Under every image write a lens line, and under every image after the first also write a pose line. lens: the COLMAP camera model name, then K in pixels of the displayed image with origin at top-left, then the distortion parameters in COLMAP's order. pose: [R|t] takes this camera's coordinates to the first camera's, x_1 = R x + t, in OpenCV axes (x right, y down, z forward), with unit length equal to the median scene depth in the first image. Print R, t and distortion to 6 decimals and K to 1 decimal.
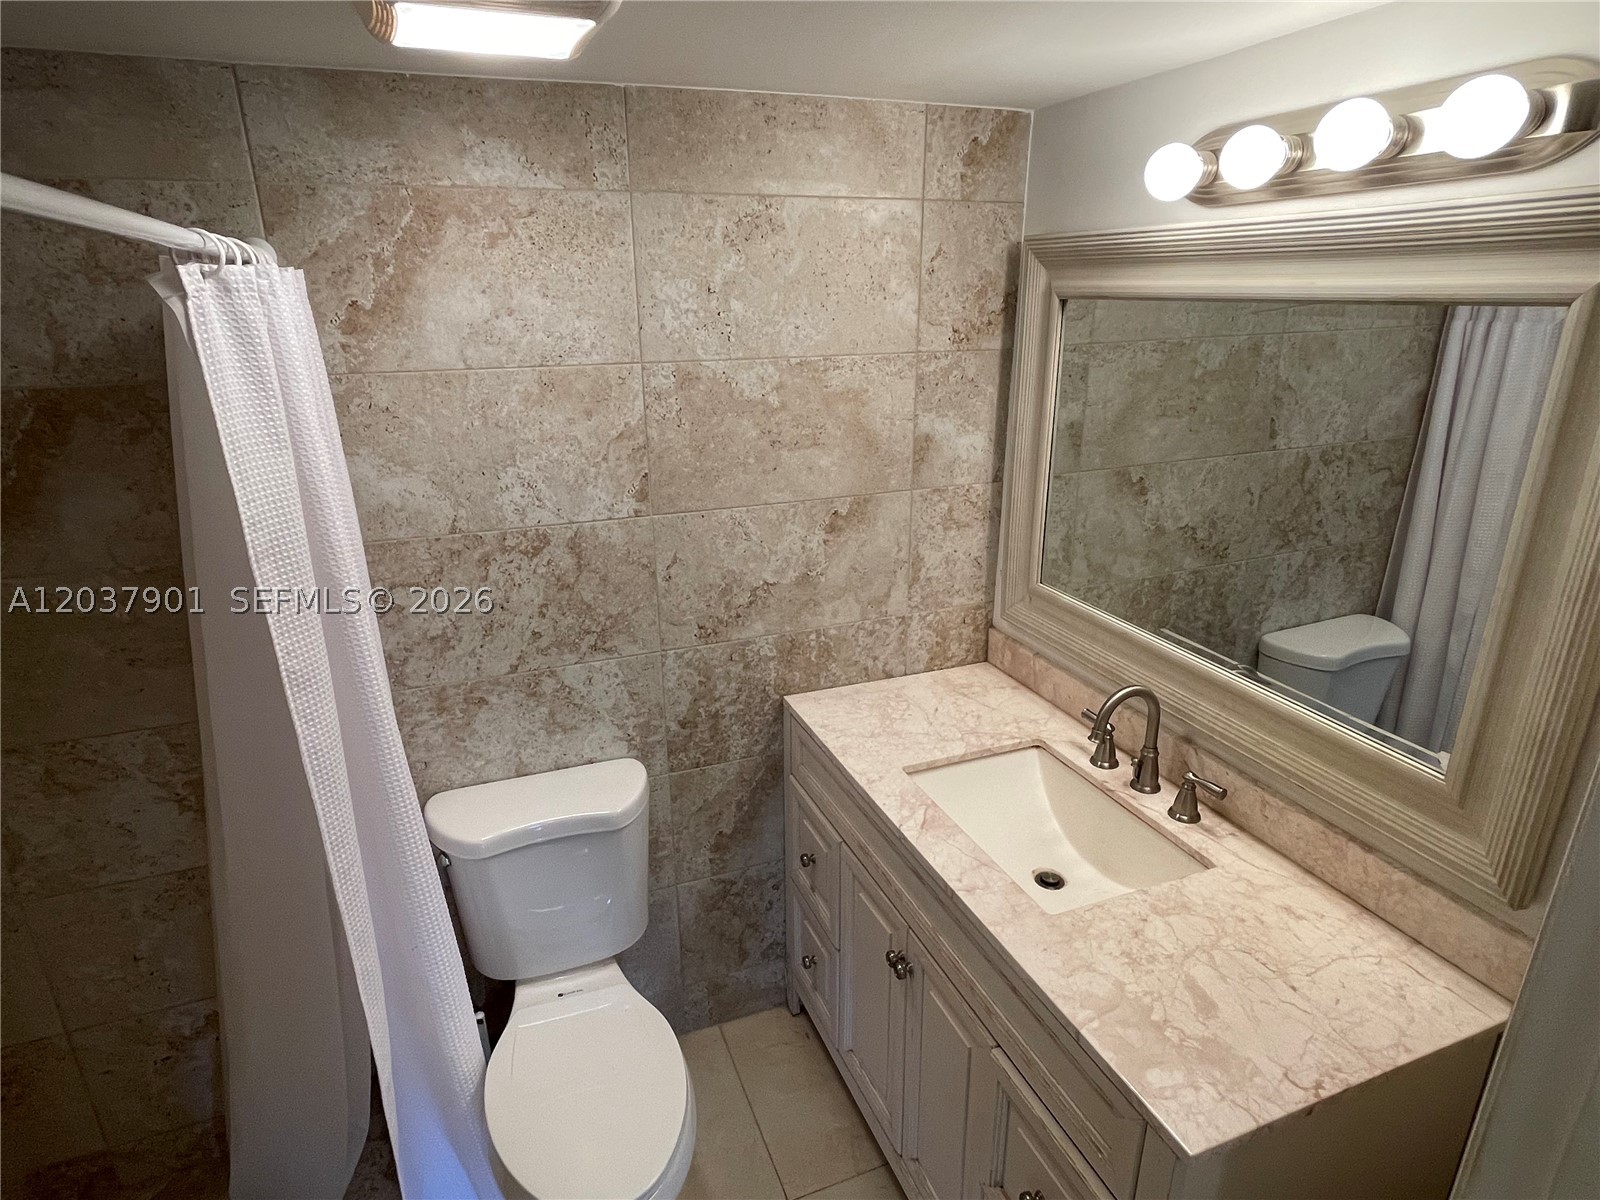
lens RADIAL K [[893.9, 0, 791.0], [0, 893.9, 611.8], [0, 0, 1]] dist [-0.011594, 0.005279]
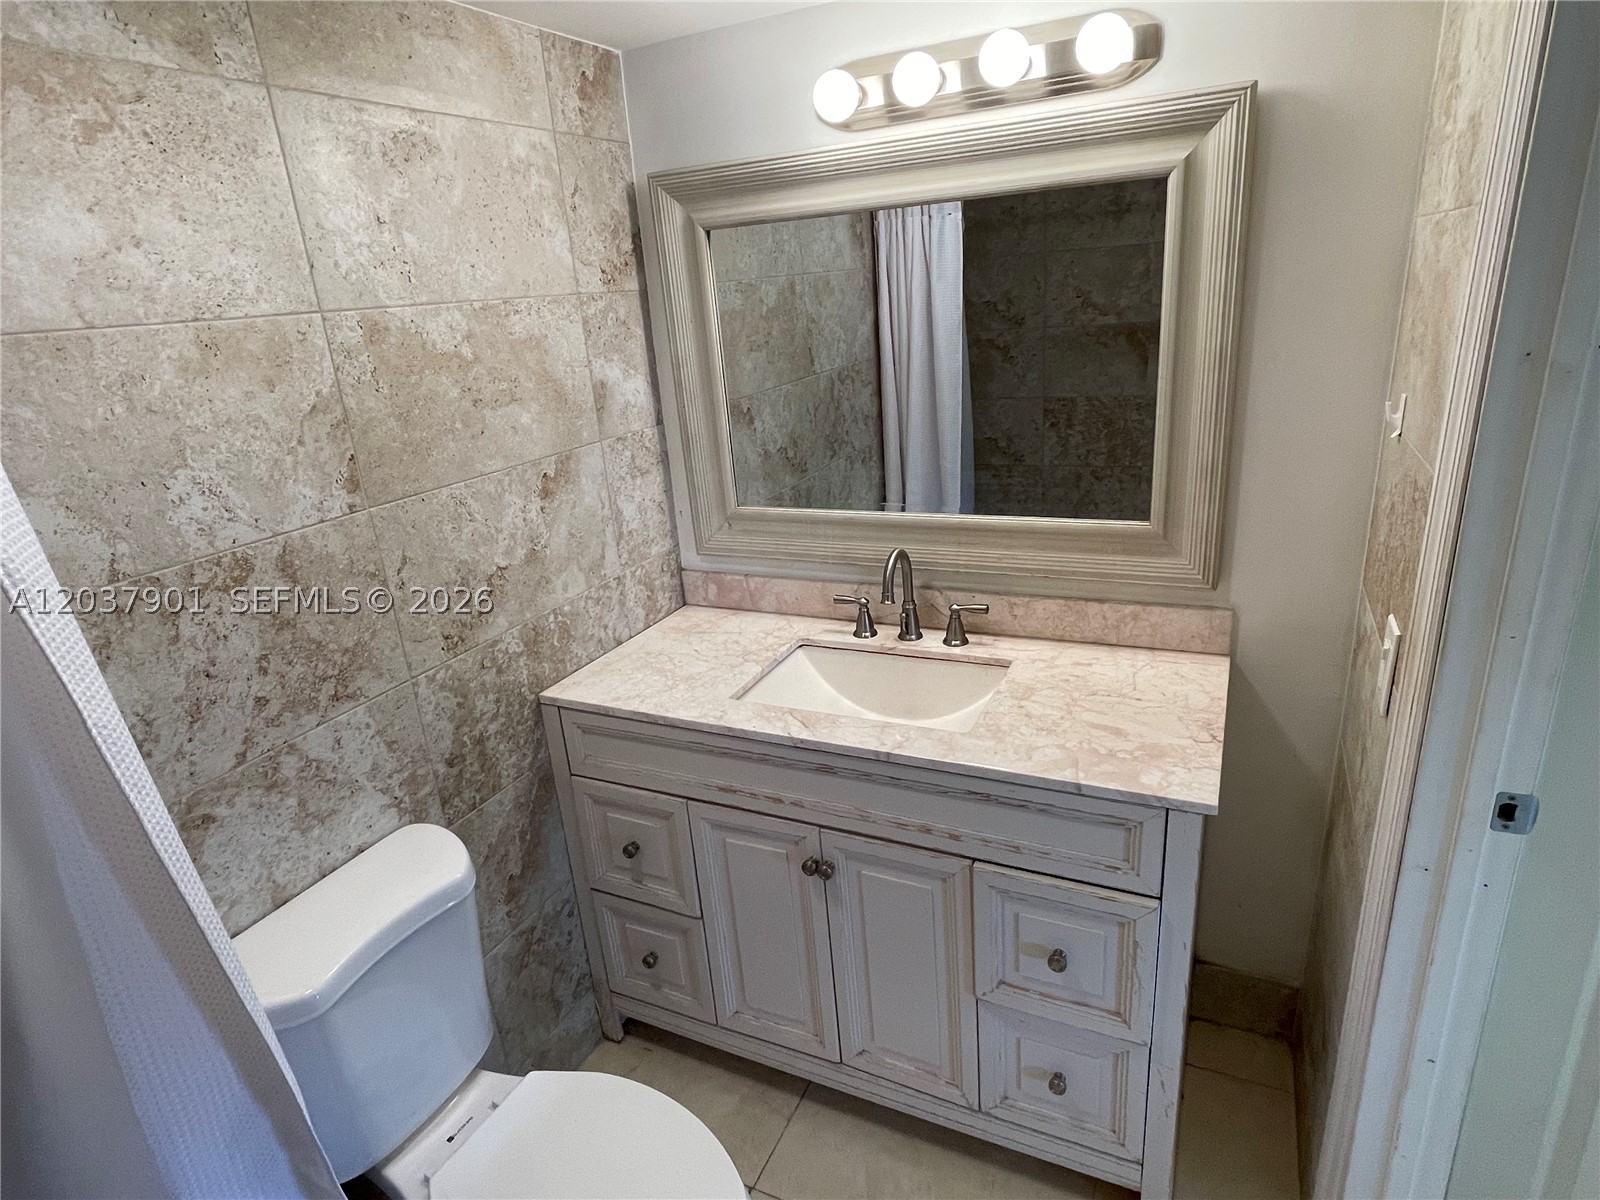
lens RADIAL K [[893.9, 0, 789.4], [0, 893.9, 609.9], [0, 0, 1]] dist [-0.011594, 0.005279]
pose [[0.736973, -0.275635, 0.617168, -0.390783], [0.300622, 0.951460, 0.065954, 0.036188], [-0.605390, 0.136928, 0.784063, 0.170833]]
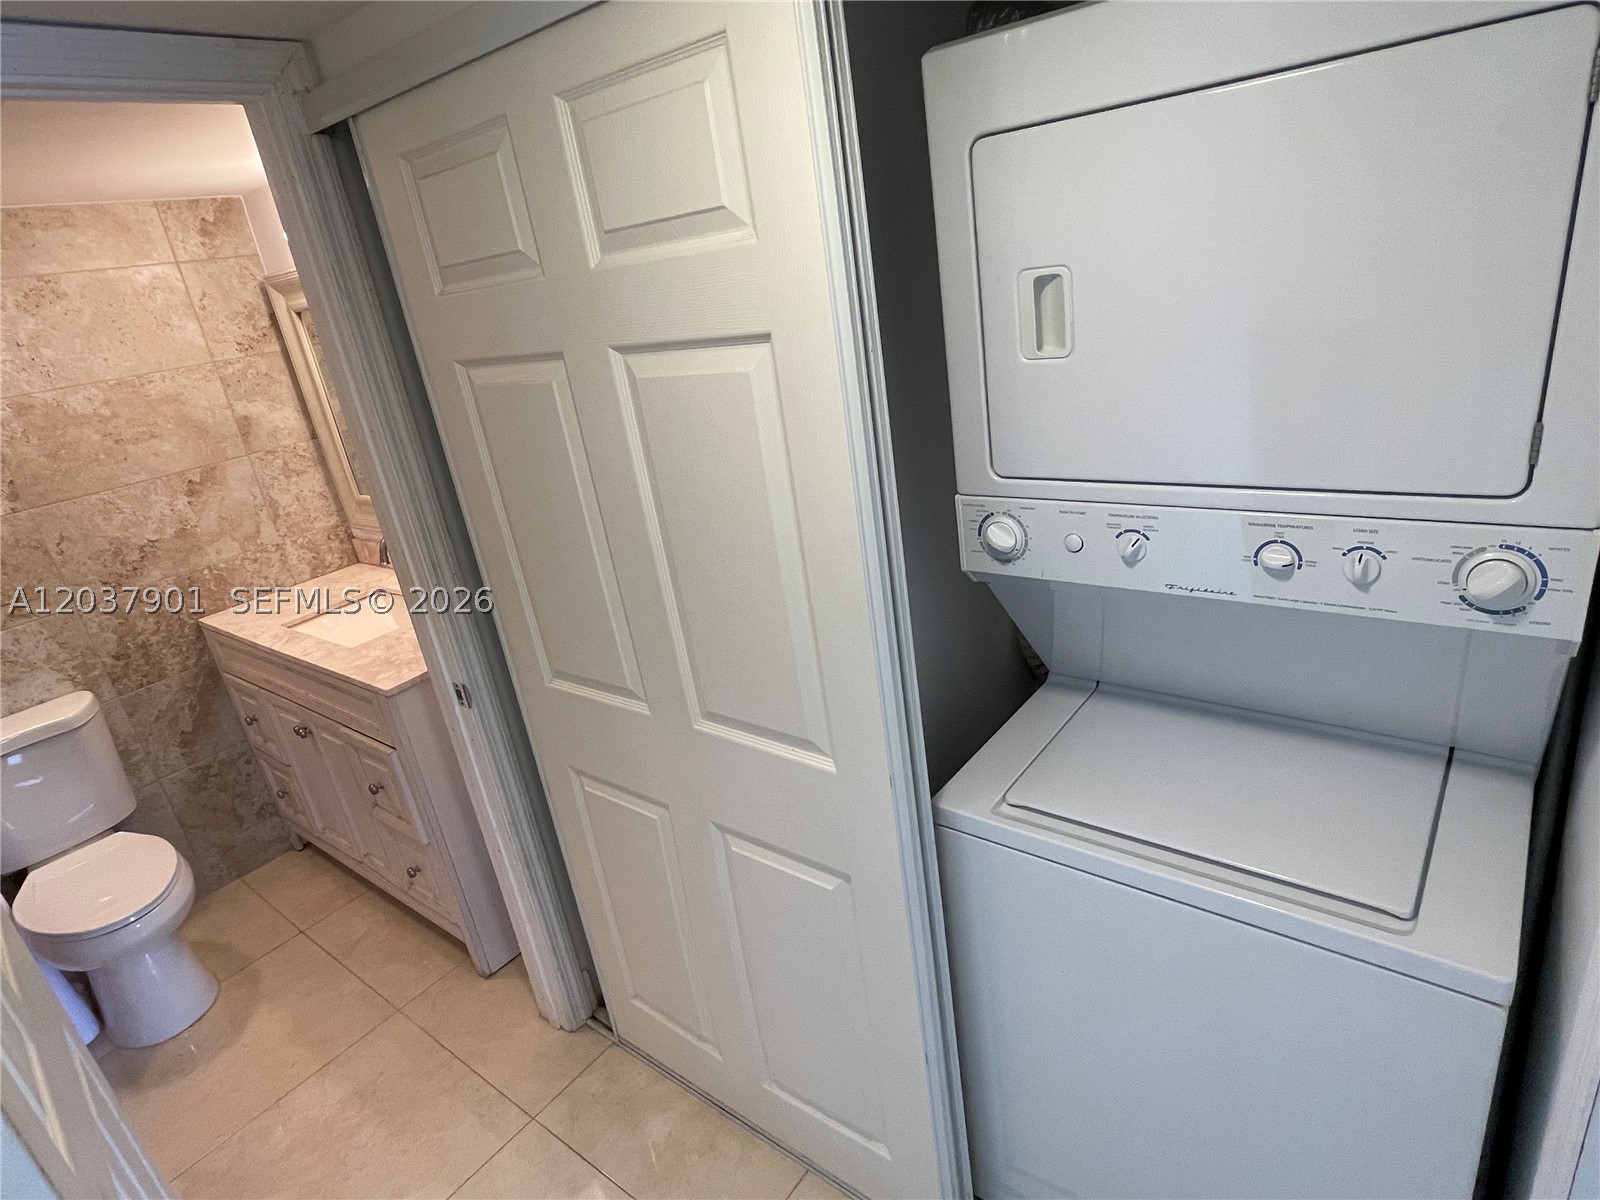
lens RADIAL K [[893.9, 0, 799.6], [0, 893.9, 605.9], [0, 0, 1]] dist [-0.011594, 0.005279]
pose [[0.854573, -0.292111, 0.429390, 0.229788], [0.296620, 0.953224, 0.058137, 0.307574], [-0.426287, 0.077683, 0.901246, -0.737621]]
